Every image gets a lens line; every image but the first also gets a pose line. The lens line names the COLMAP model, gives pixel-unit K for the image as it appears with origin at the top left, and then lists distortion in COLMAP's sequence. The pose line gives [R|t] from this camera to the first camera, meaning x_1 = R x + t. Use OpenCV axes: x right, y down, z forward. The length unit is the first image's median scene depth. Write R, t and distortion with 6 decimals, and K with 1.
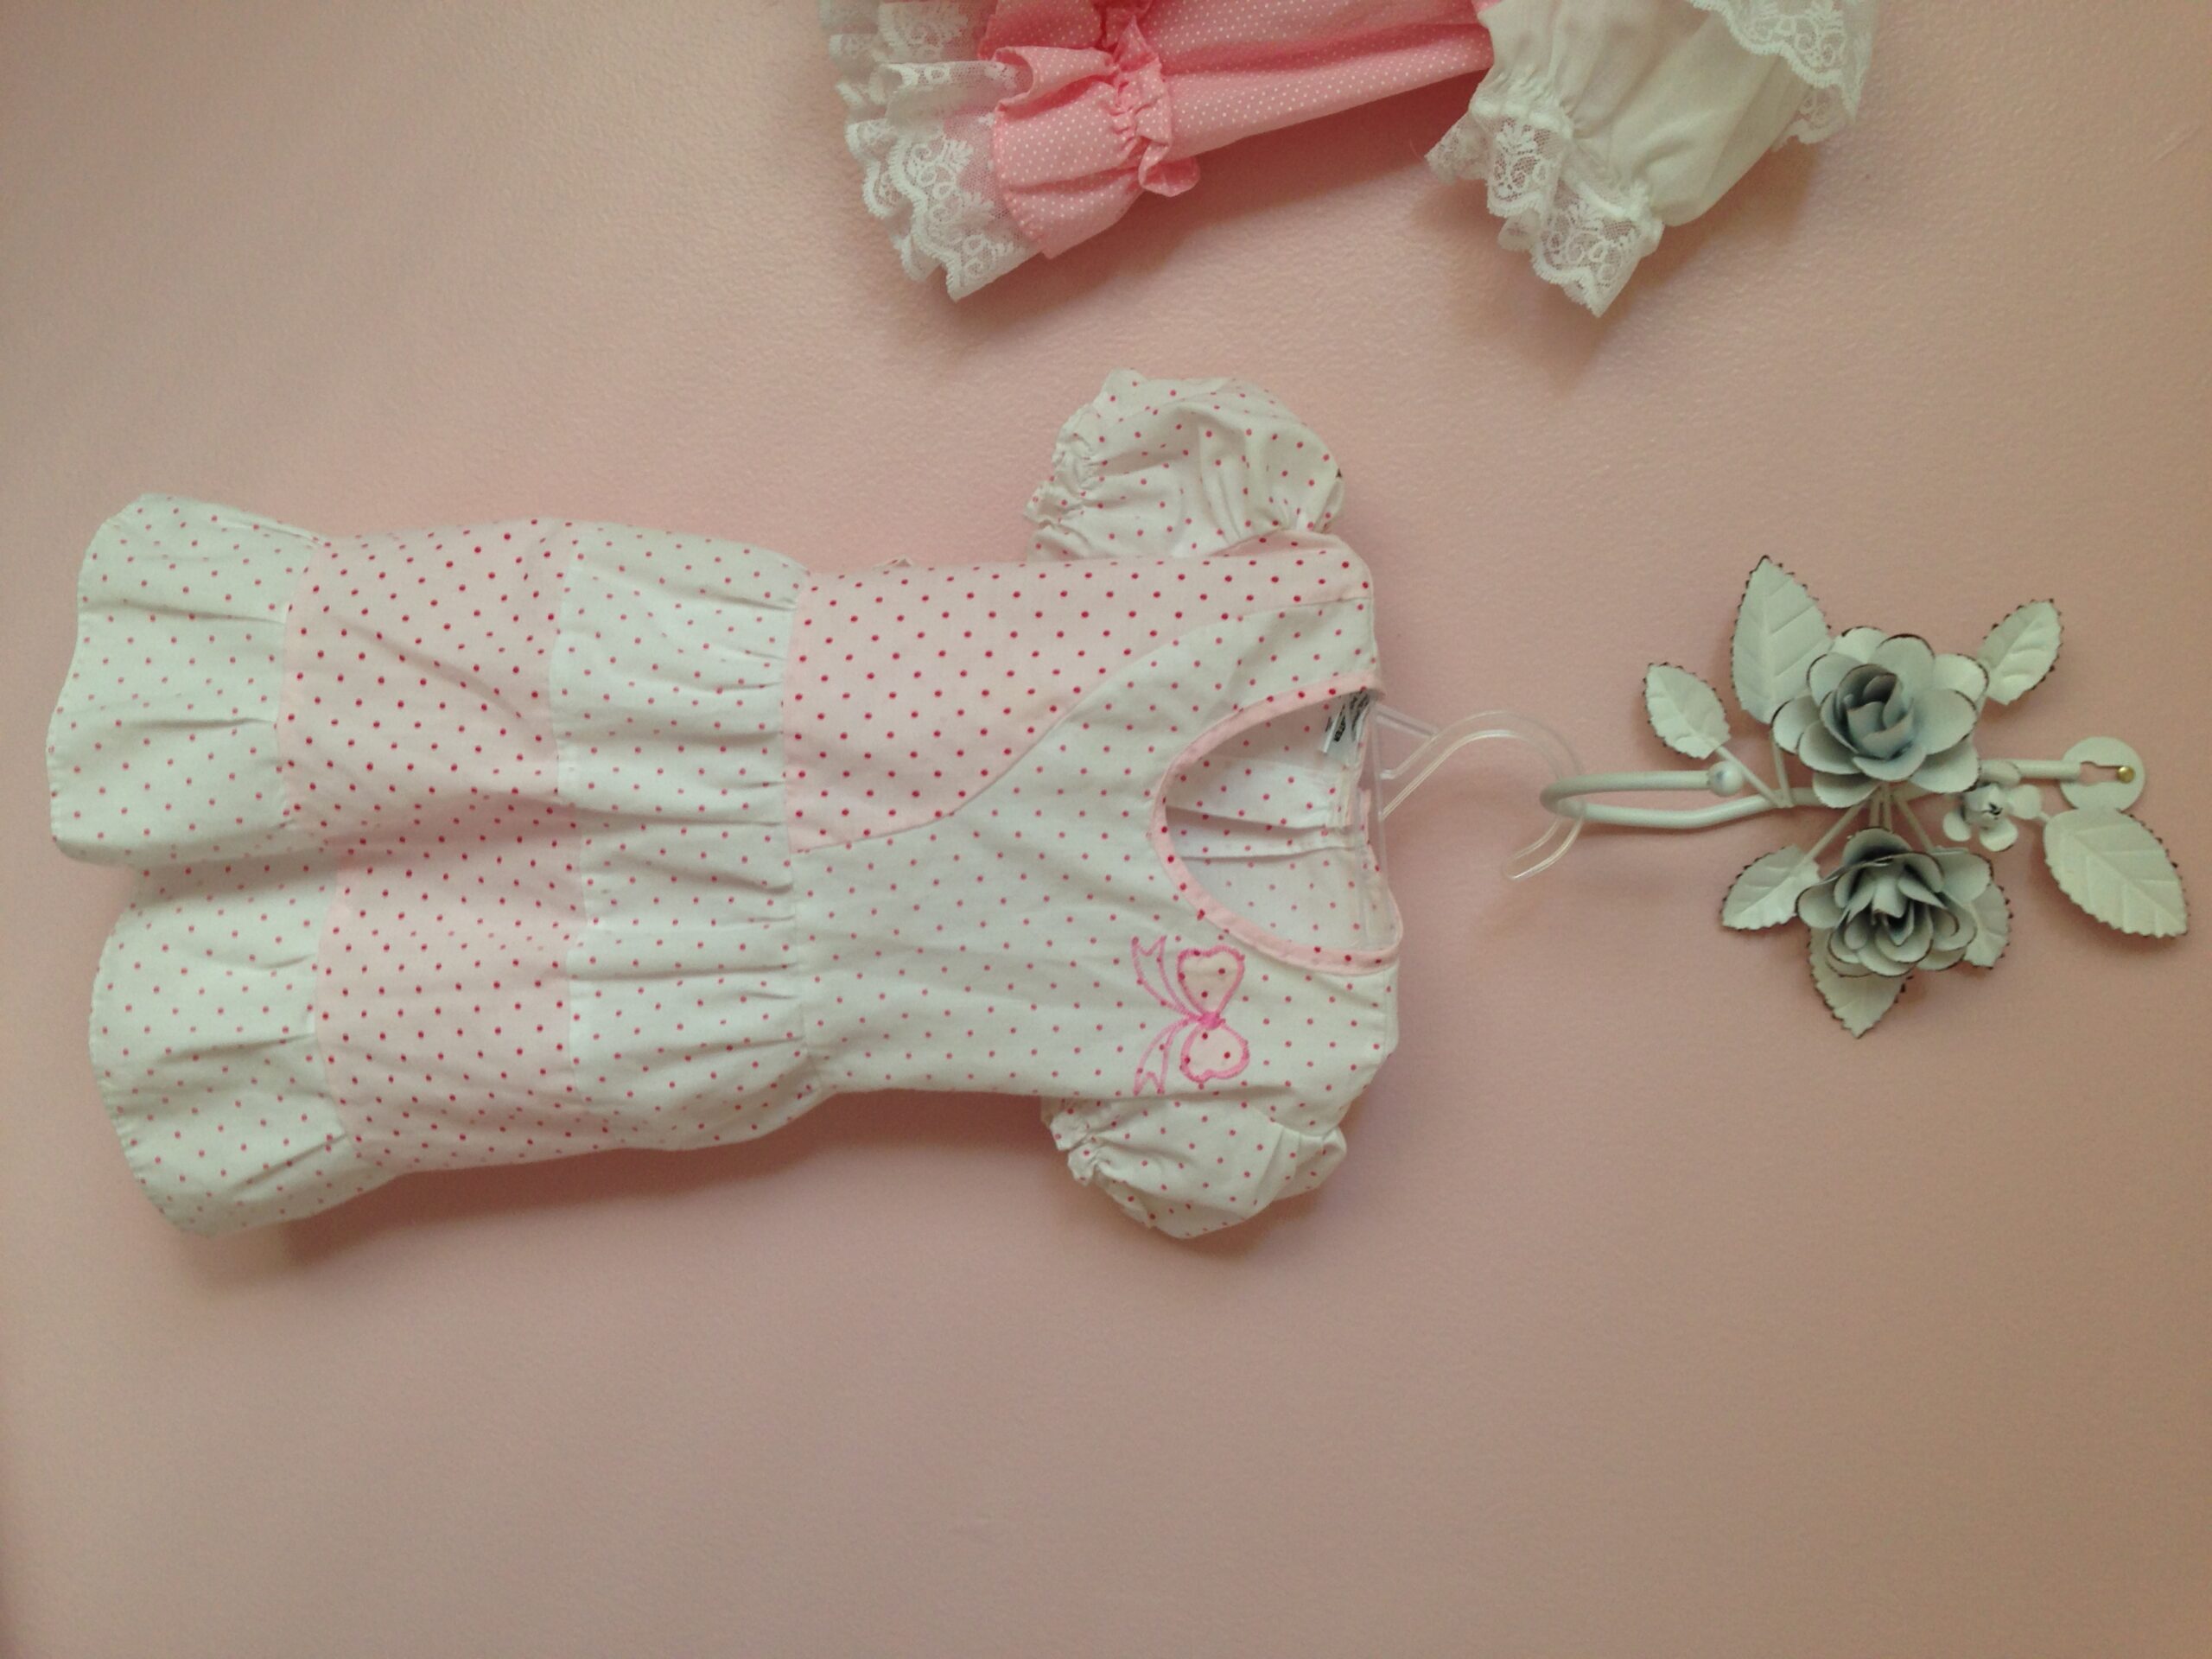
lens RADIAL K [[2152.2, 0, 1077.9], [0, 2152.2, 830.9], [0, 0, 1]] dist [0.038582, -0.009438]
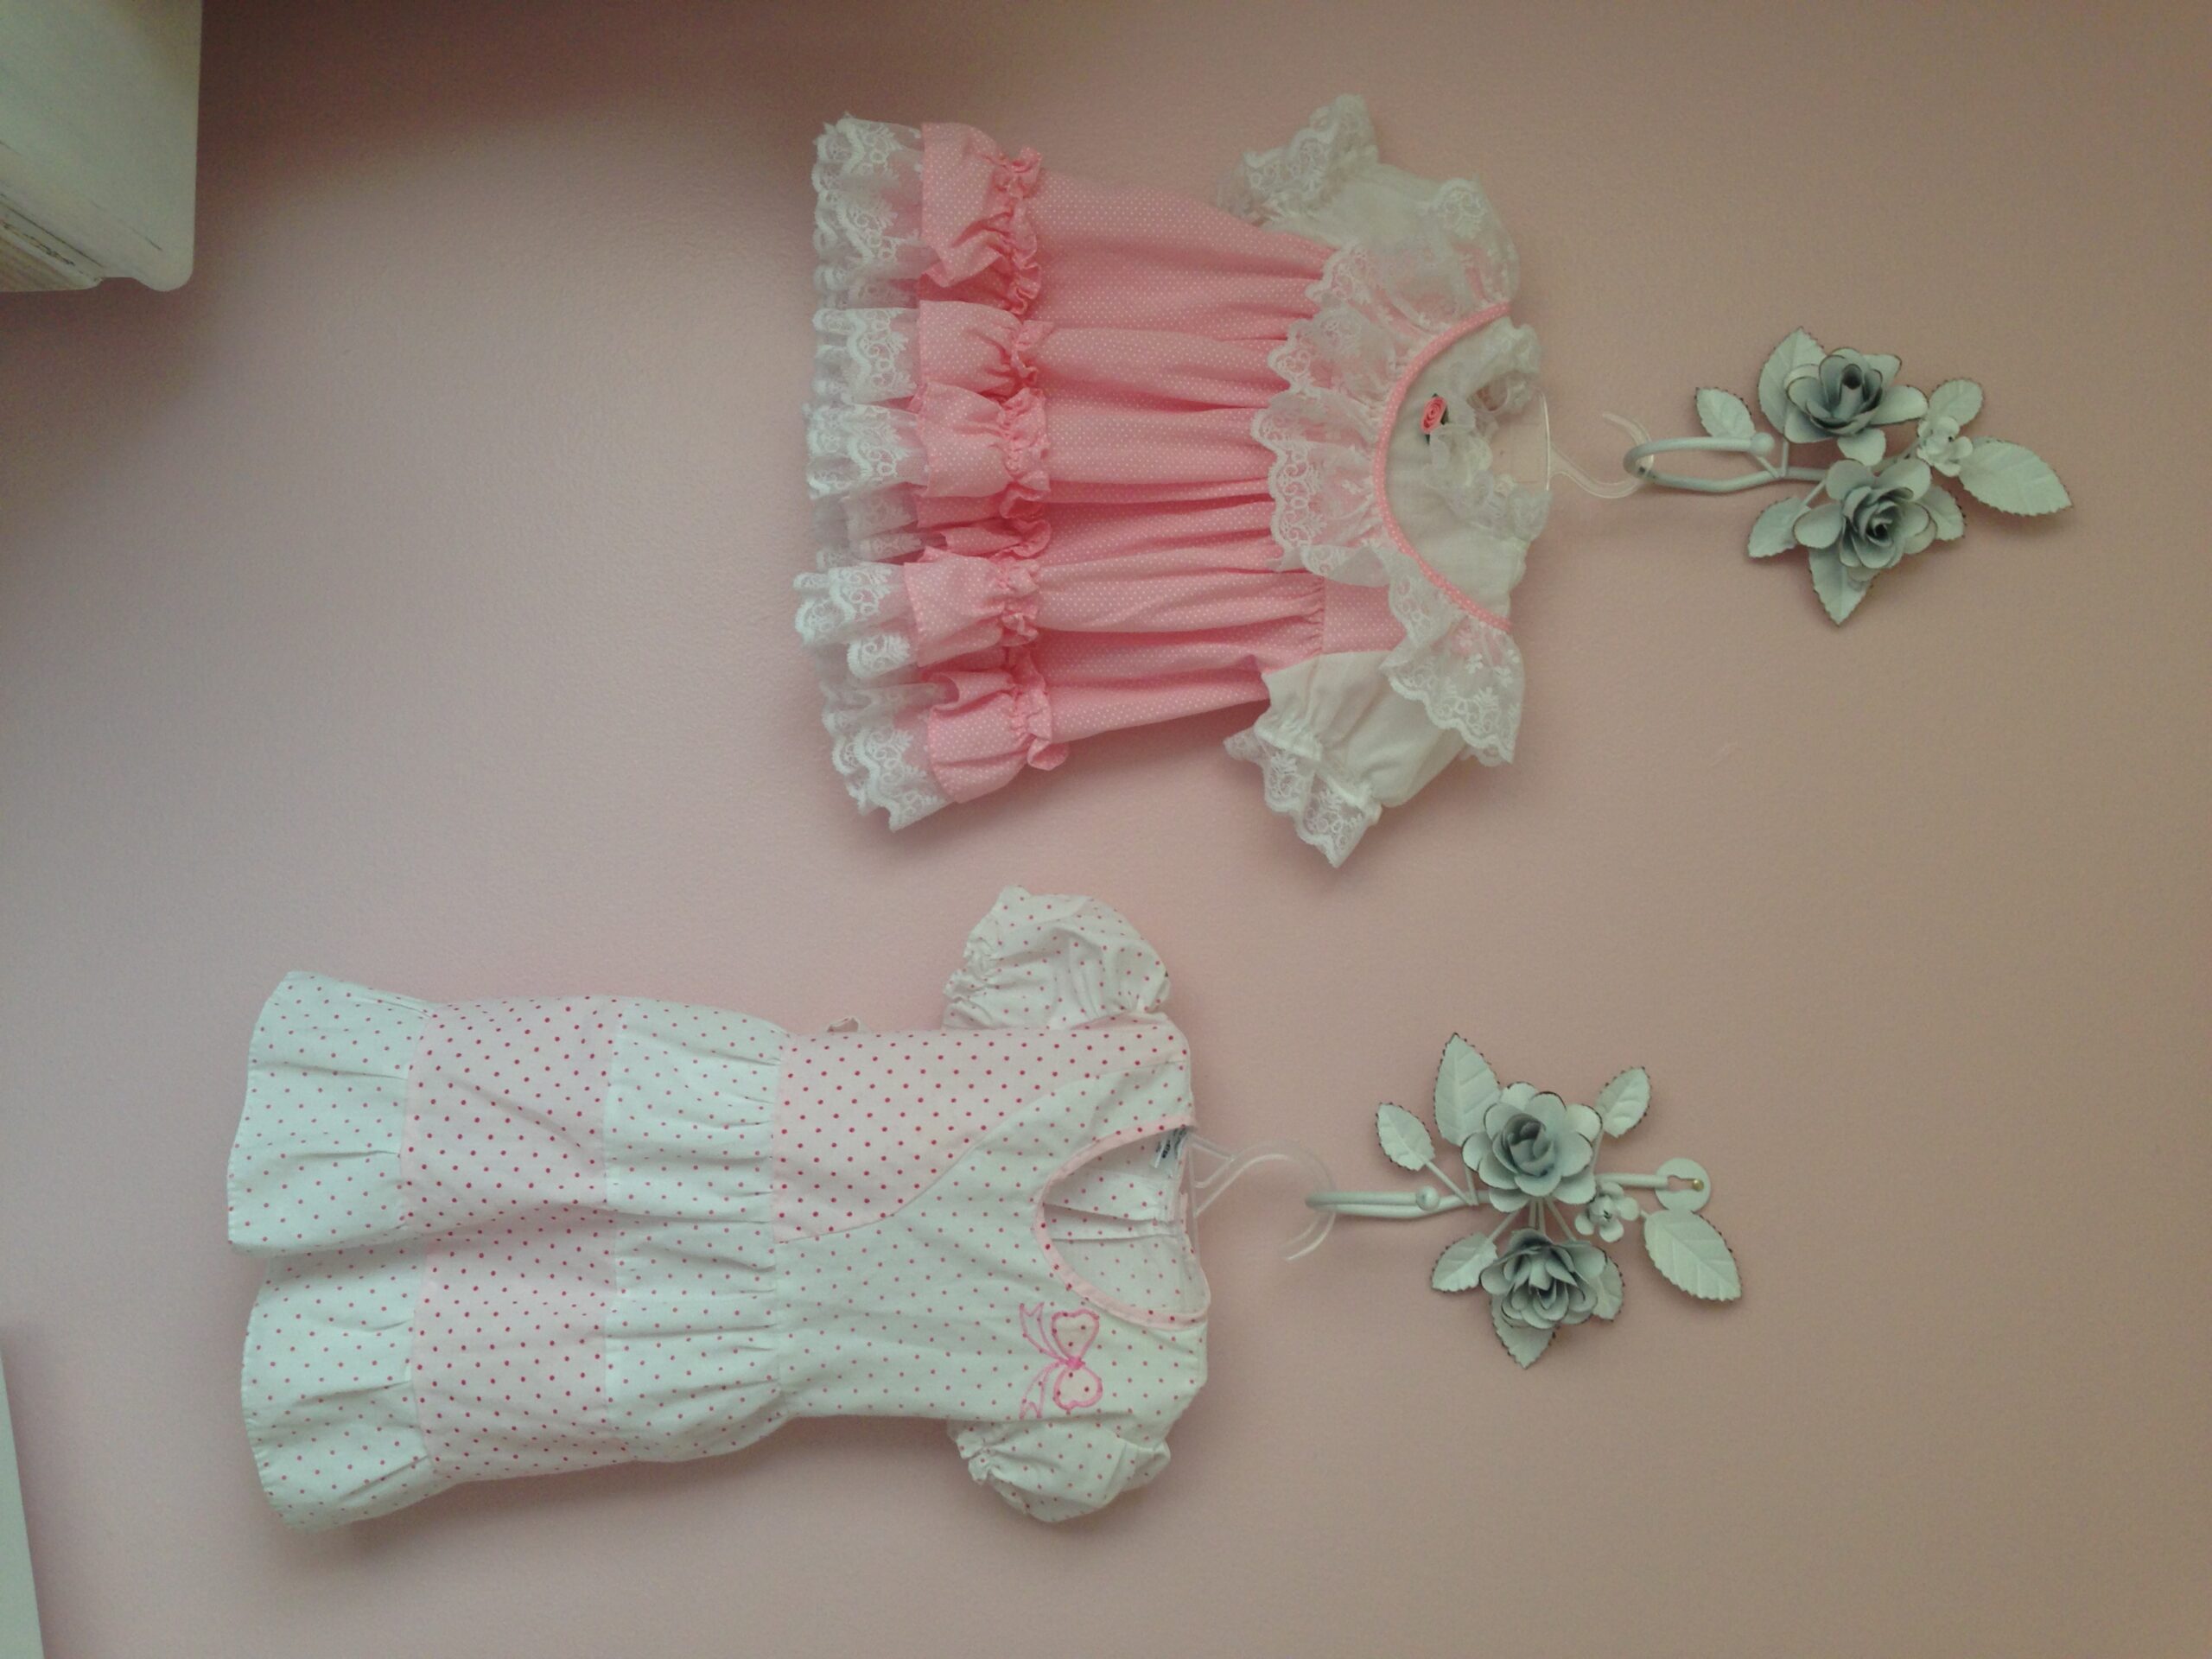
lens RADIAL K [[2105.5, 0, 1104.0], [0, 2105.5, 840.4], [0, 0, 1]] dist [0.117390, -0.258500]
pose [[0.994449, 0.015112, 0.104128, -0.068297], [-0.005432, 0.995686, -0.092626, -0.123514], [-0.105078, 0.091546, 0.990241, -0.399769]]
